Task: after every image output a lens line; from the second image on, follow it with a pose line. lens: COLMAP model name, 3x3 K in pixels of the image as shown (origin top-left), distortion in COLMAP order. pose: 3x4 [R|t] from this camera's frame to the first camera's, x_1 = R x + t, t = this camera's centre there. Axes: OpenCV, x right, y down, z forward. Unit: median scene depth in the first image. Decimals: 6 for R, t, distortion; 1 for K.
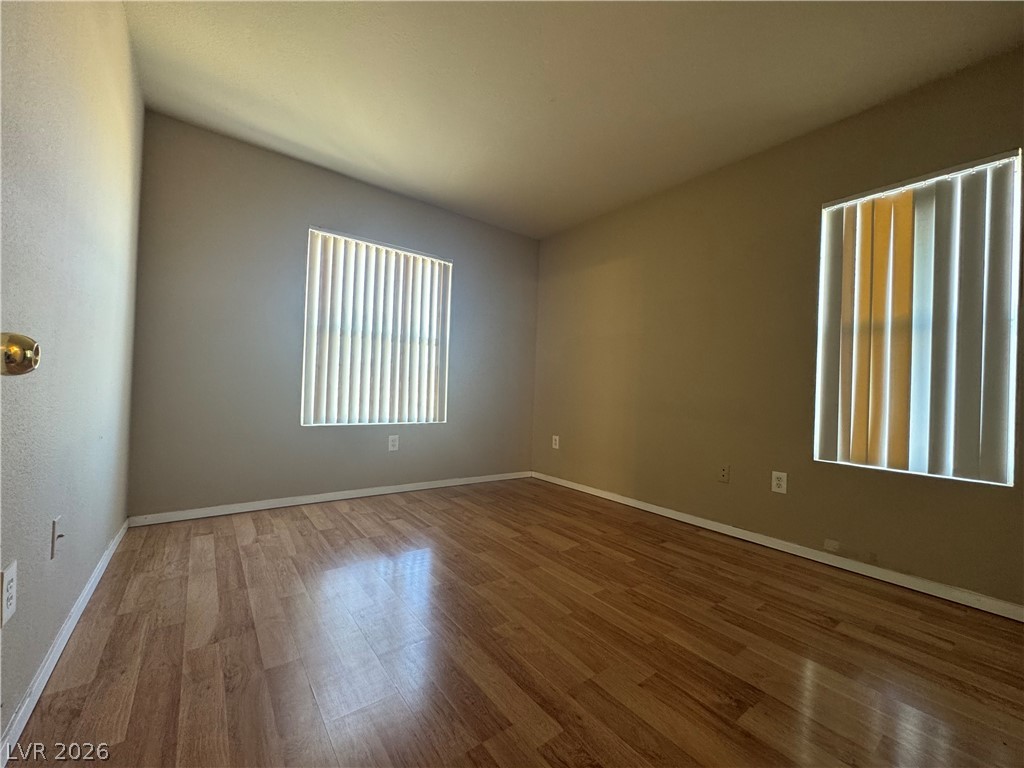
lens RADIAL K [[410.2, 0, 512.0], [0, 410.2, 384.0], [0, 0, 1]] dist [-0.002745, 0.000396]
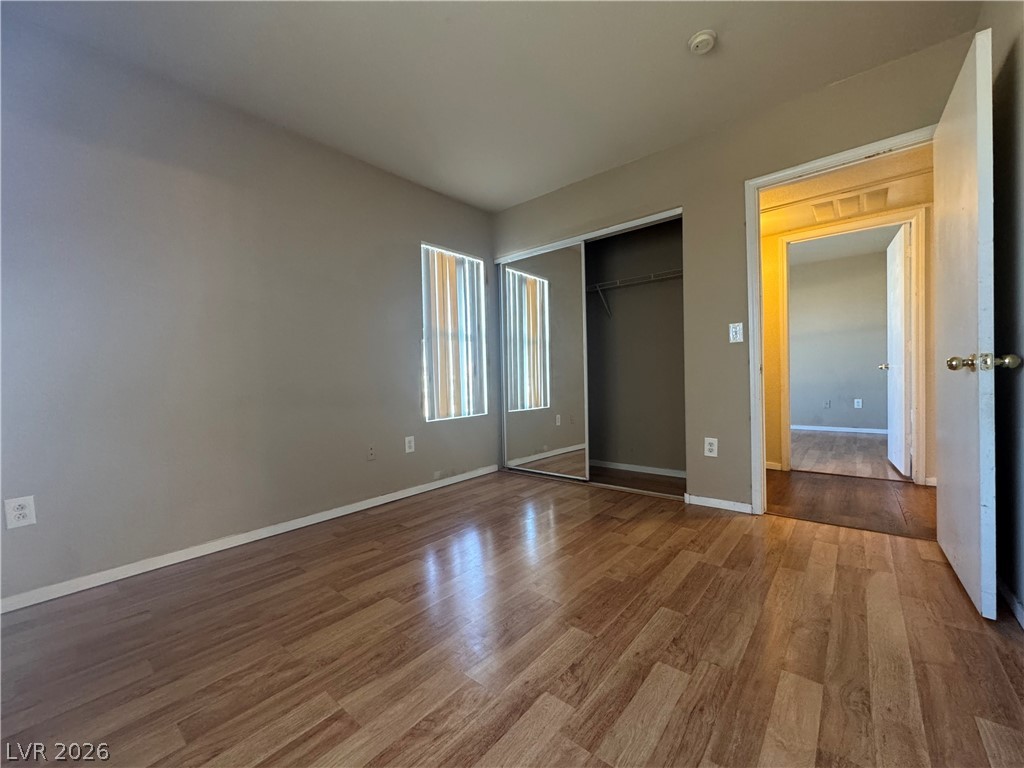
lens RADIAL K [[413.5, 0, 512.0], [0, 413.5, 384.0], [0, 0, 1]] dist [-0.002525, 0.001069]
pose [[-0.226705, -0.049014, 0.972729, -0.754401], [0.003336, 0.998688, 0.051100, -0.018253], [-0.973958, 0.014829, -0.226244, 1.078690]]
